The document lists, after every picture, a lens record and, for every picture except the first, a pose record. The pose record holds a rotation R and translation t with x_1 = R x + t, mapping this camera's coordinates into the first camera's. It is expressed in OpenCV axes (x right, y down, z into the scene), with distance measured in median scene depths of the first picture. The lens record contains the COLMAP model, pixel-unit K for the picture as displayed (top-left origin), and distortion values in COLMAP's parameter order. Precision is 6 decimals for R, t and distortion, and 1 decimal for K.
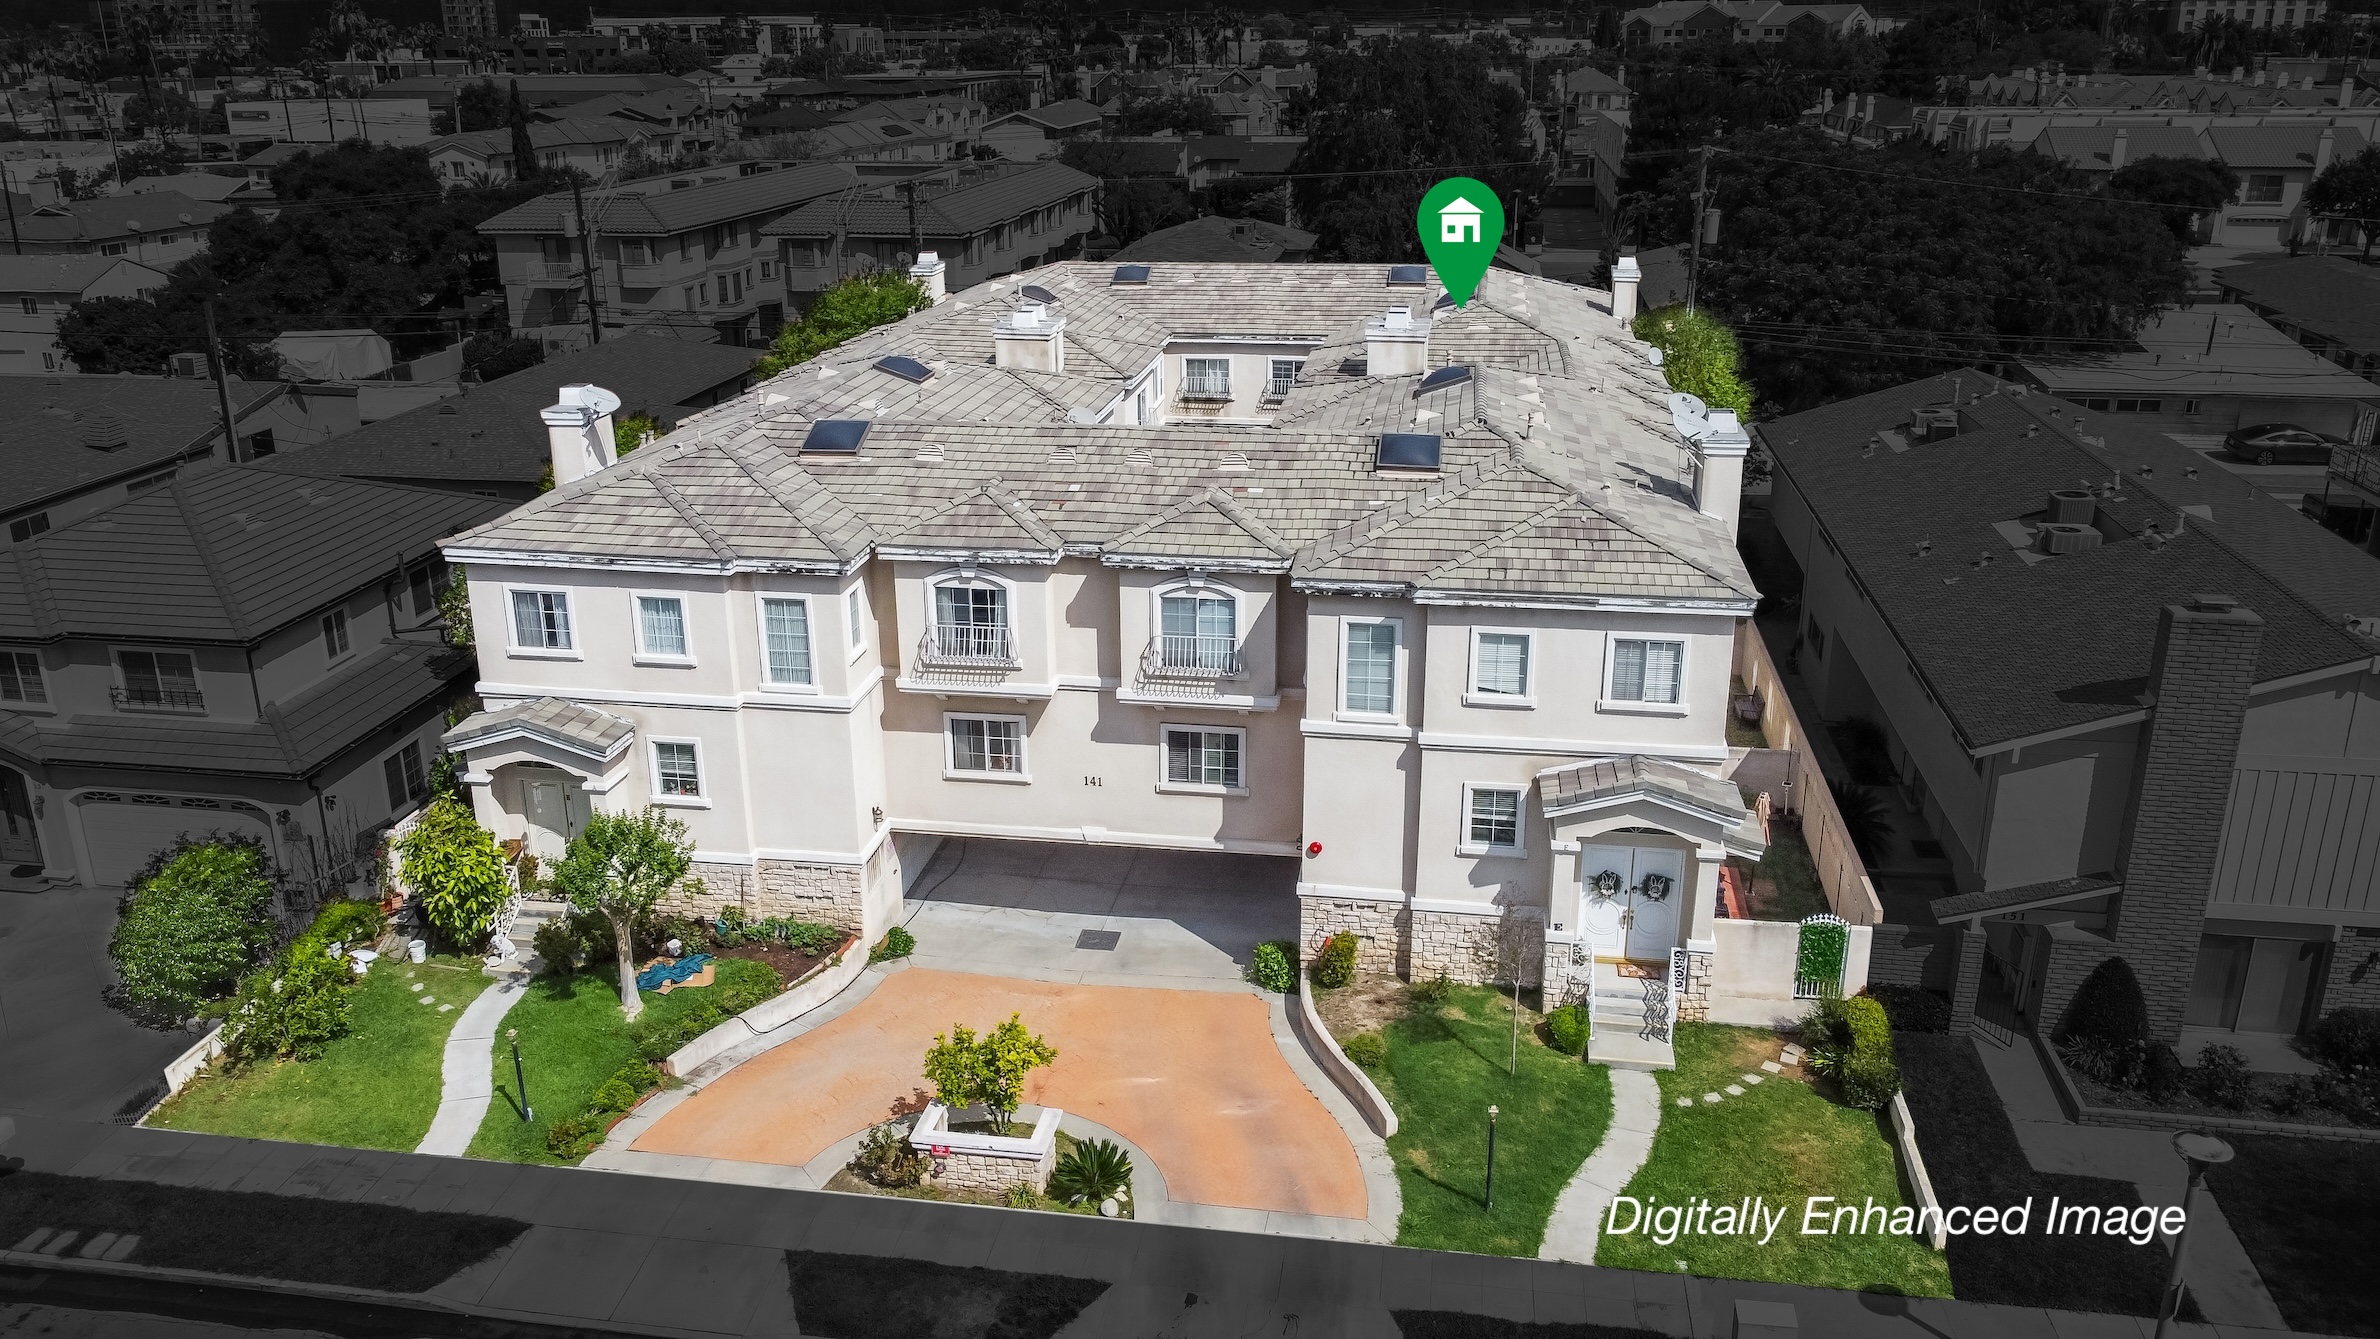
lens RADIAL K [[1792.7, 0, 1162.6], [0, 1792.7, 666.3], [0, 0, 1]] dist [0.009322, -0.001151]
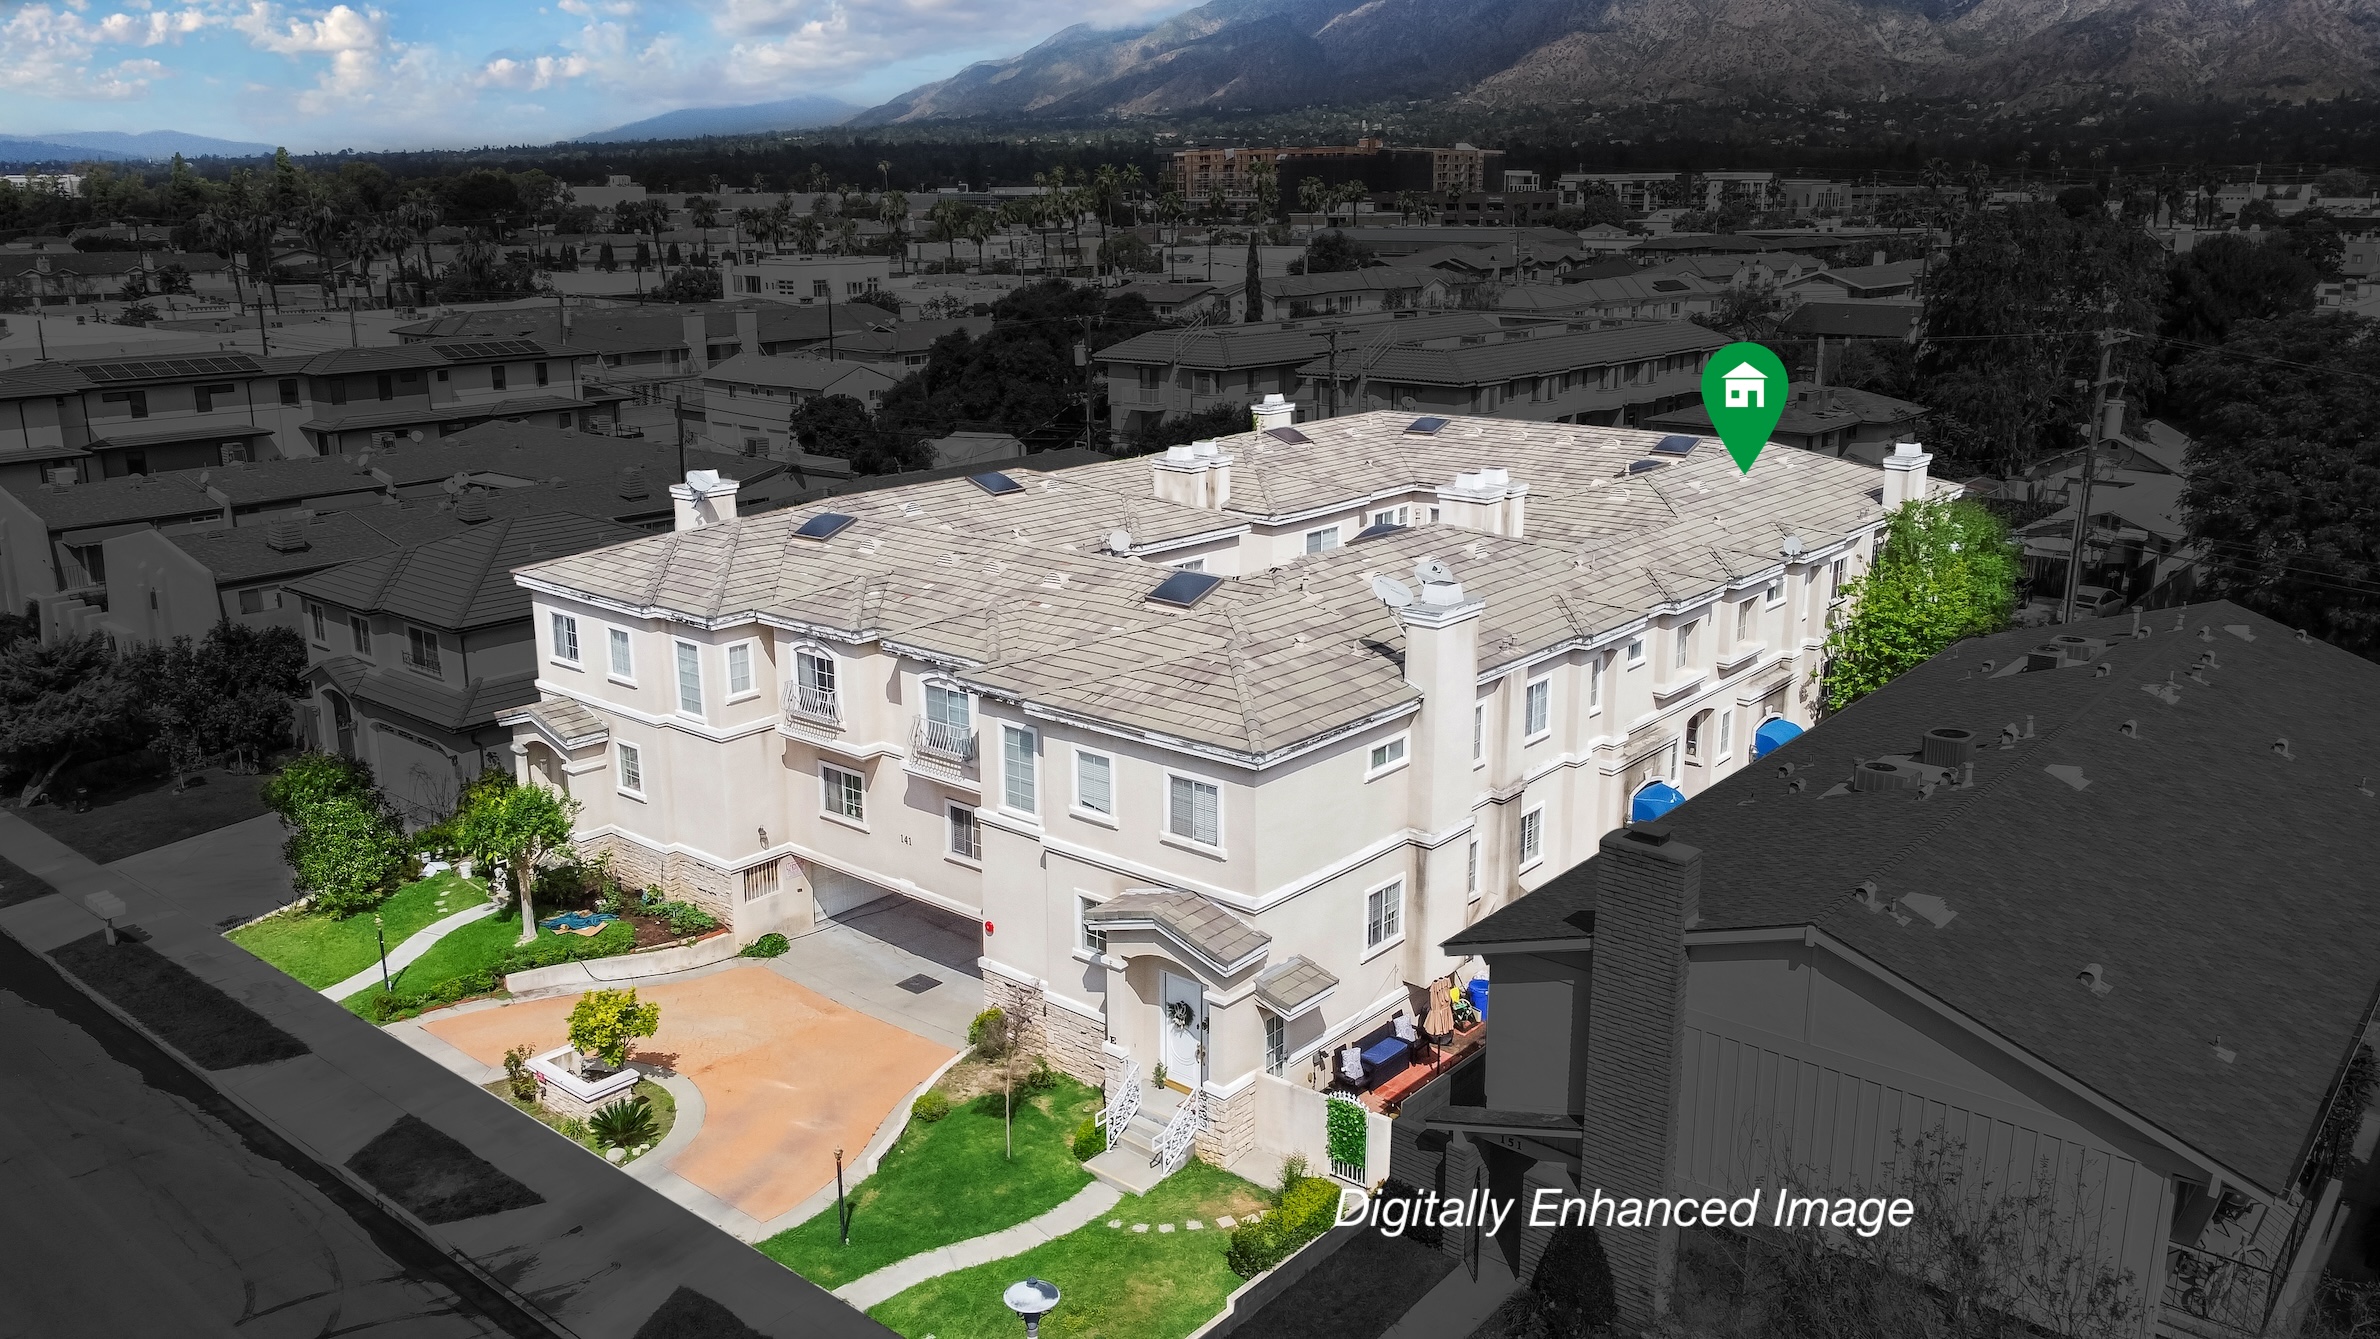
lens RADIAL K [[1792.7, 0, 1162.6], [0, 1792.7, 666.3], [0, 0, 1]] dist [0.009322, -0.001151]
pose [[0.858531, 0.135132, -0.494635, 0.684151], [-0.173264, 0.984362, -0.031809, -0.038981], [0.482601, 0.113011, 0.868519, 0.071781]]
